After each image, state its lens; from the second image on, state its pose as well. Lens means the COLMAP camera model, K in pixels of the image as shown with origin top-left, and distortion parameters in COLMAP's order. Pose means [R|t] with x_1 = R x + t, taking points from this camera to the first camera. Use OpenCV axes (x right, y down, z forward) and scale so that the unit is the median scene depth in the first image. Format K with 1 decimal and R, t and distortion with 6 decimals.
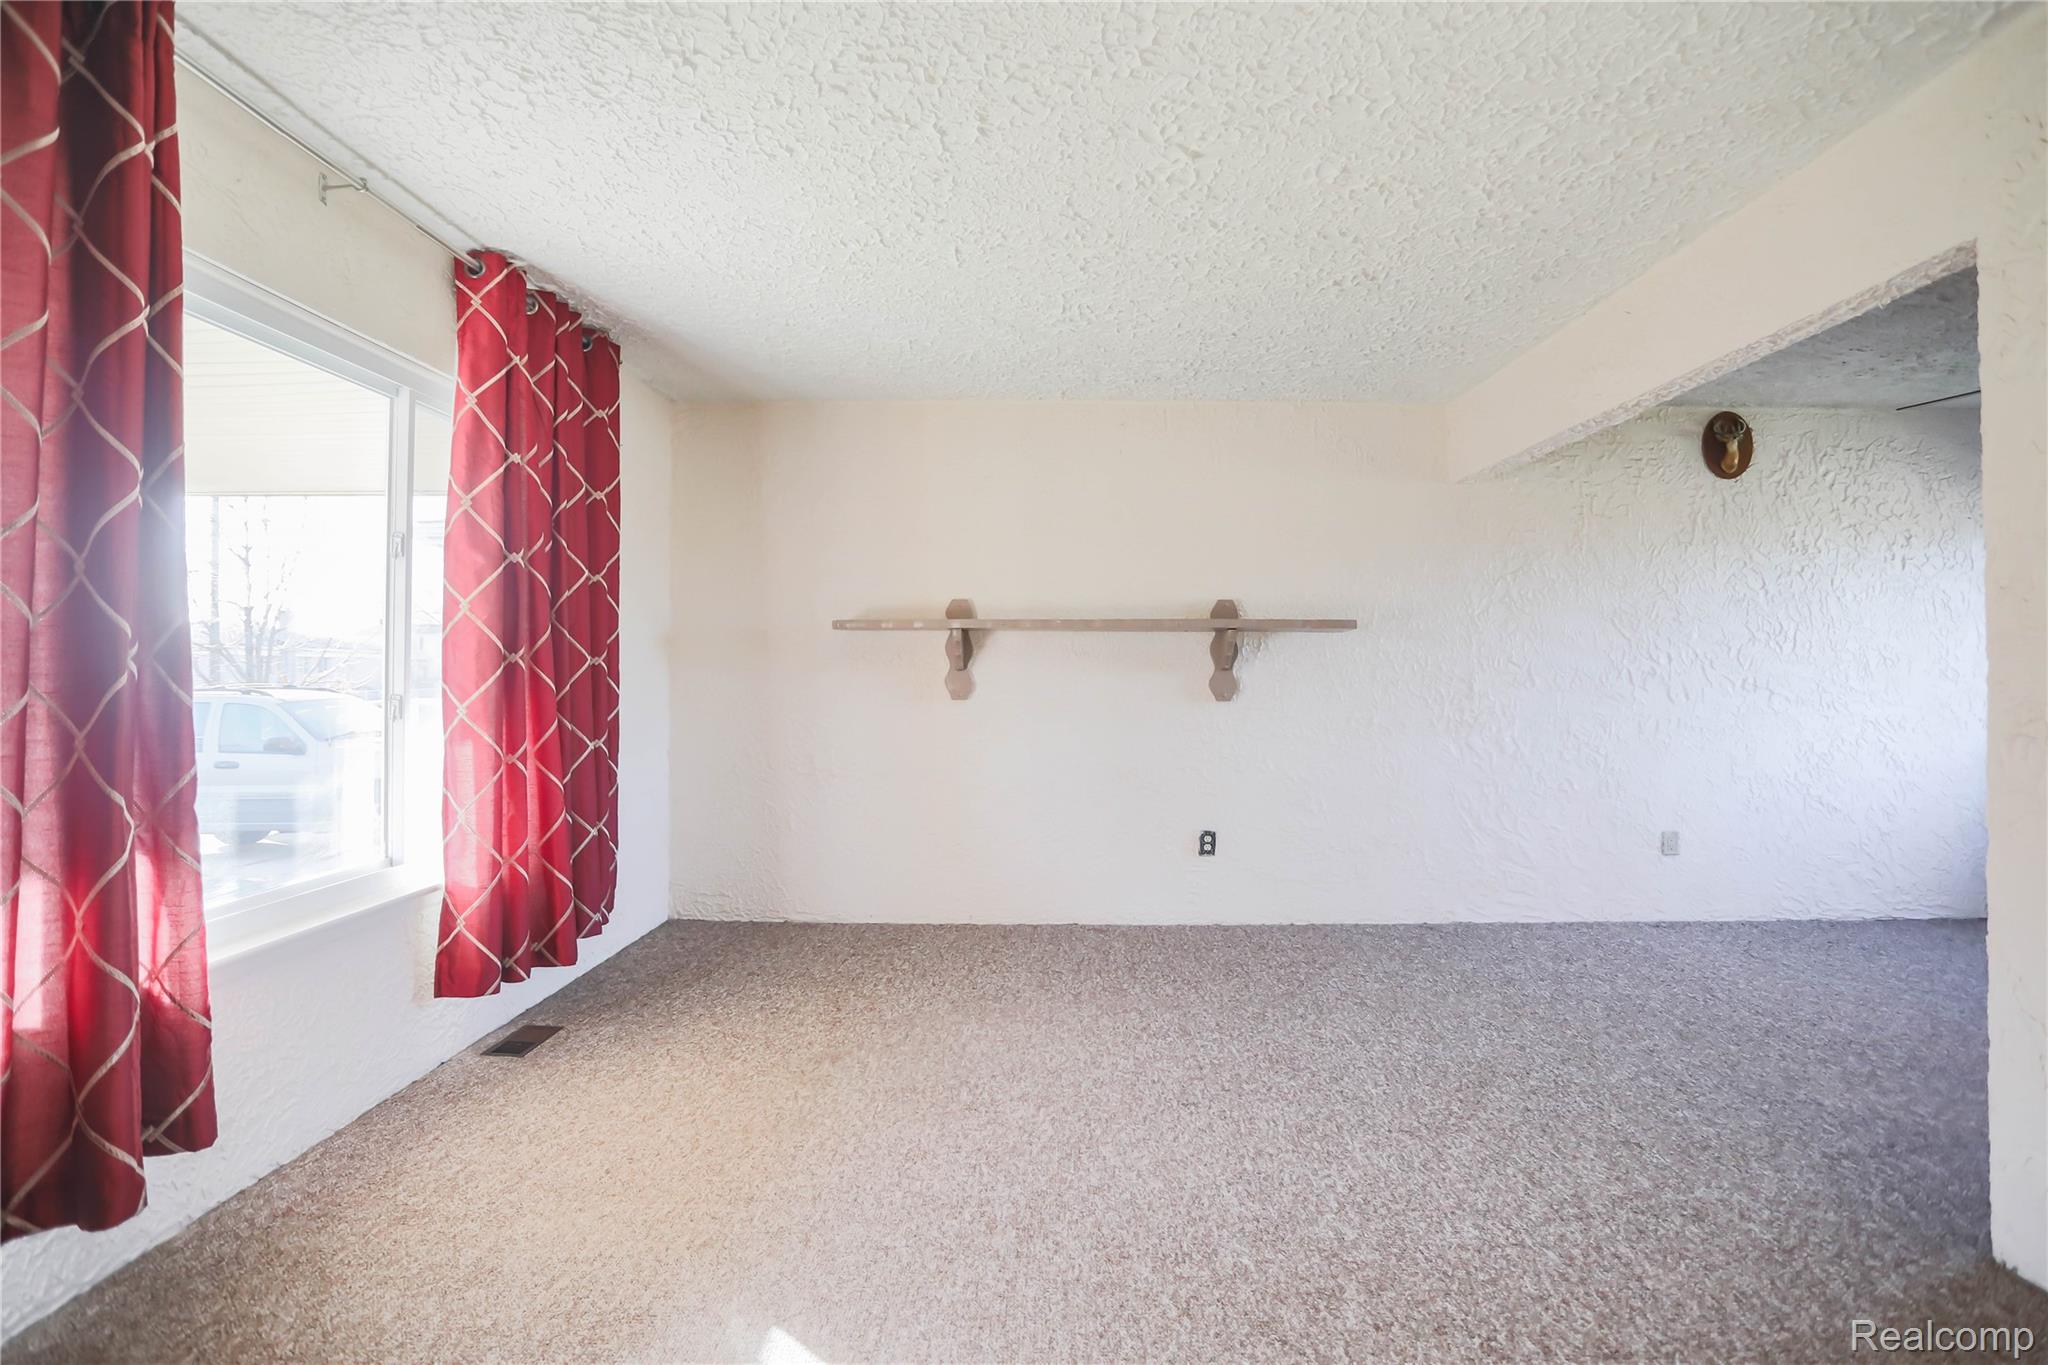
lens RADIAL K [[1082.0, 0, 1051.1], [0, 1082.0, 666.7], [0, 0, 1]] dist [-0.043254, 0.025040]
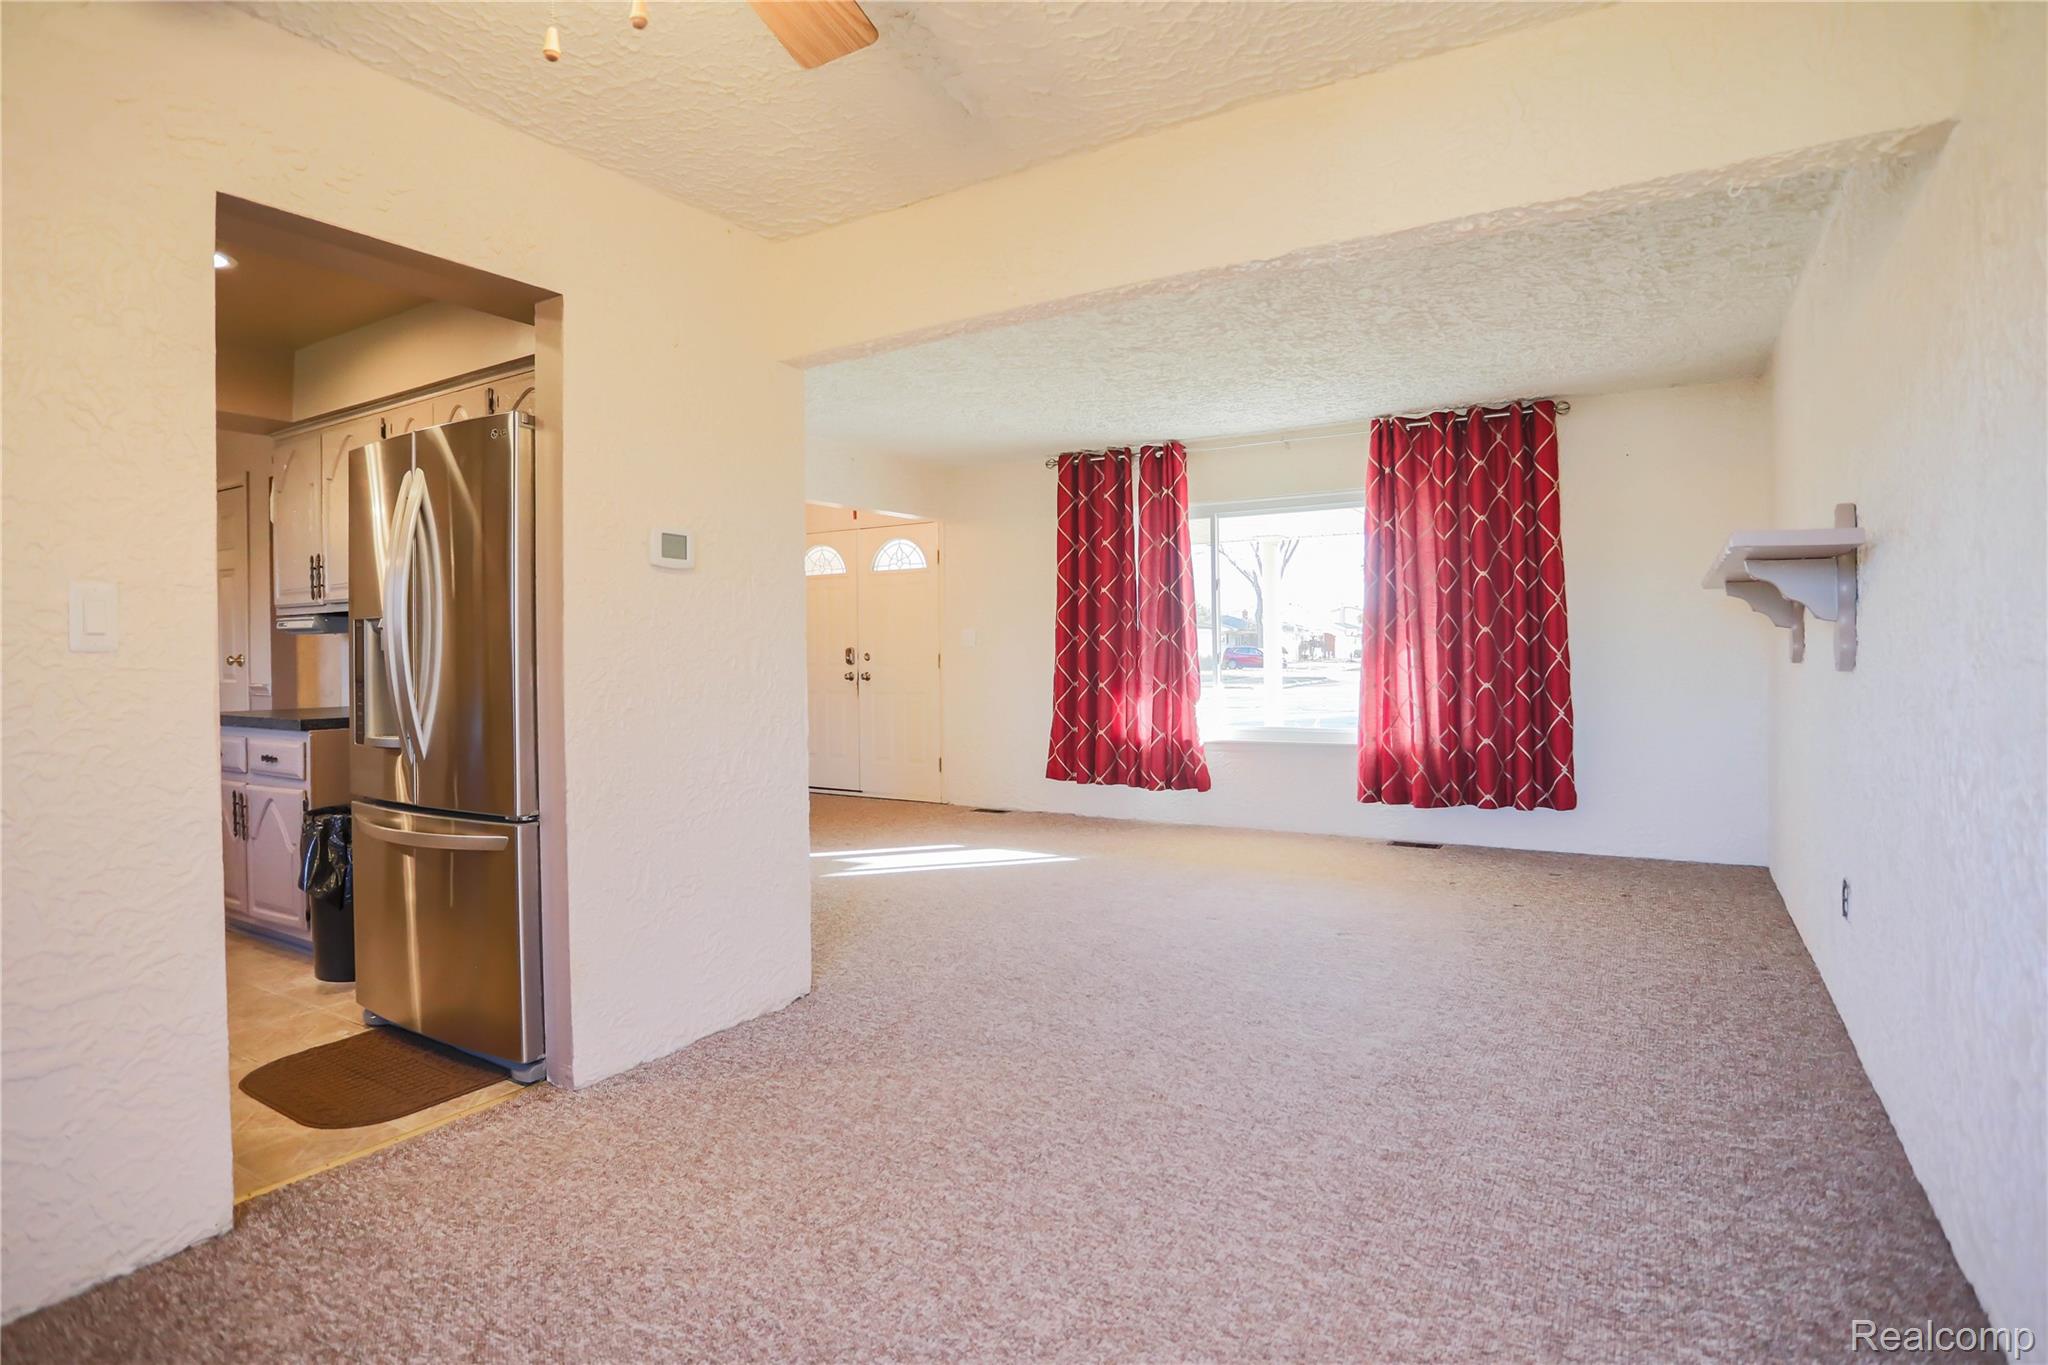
lens RADIAL K [[1001.4, 0, 1025.7], [0, 1001.4, 661.8], [0, 0, 1]] dist [-0.065914, 0.033467]
pose [[-0.524295, 0.009451, -0.851484, 1.618166], [0.015167, 0.999883, 0.001759, 0.035904], [0.851402, -0.011993, -0.524377, 1.681760]]
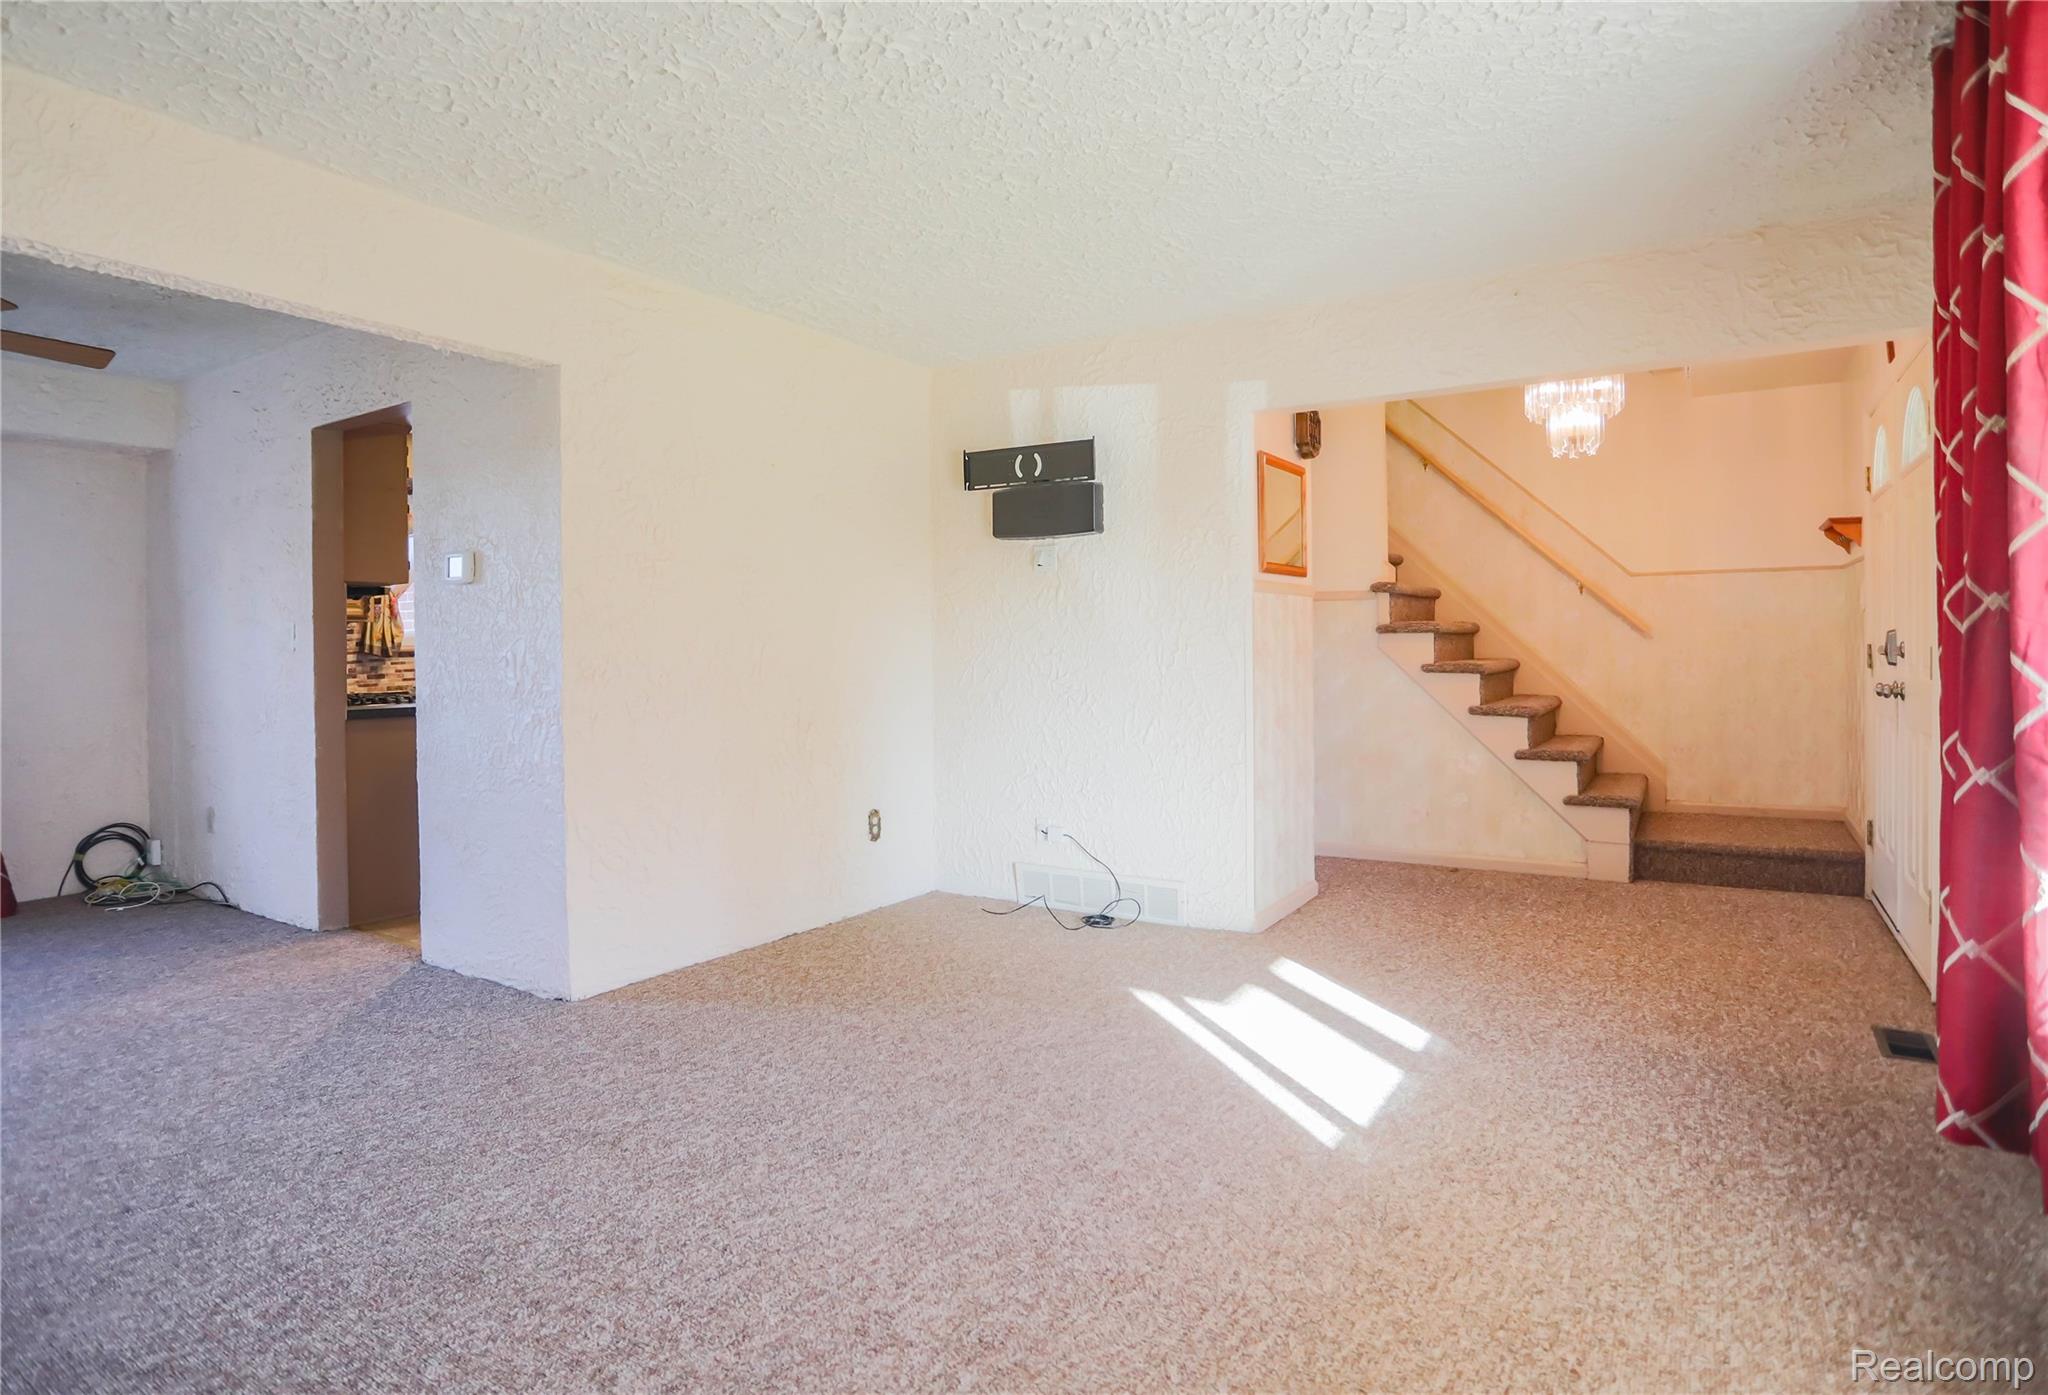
lens RADIAL K [[1105.9, 0, 975.9], [0, 1105.9, 693.2], [0, 0, 1]] dist [0.002752, 0.001299]
pose [[-0.830102, -0.018234, 0.557313, -0.447404], [0.000475, 0.999442, 0.033408, 0.023122], [-0.557611, 0.027997, -0.829630, 1.640473]]
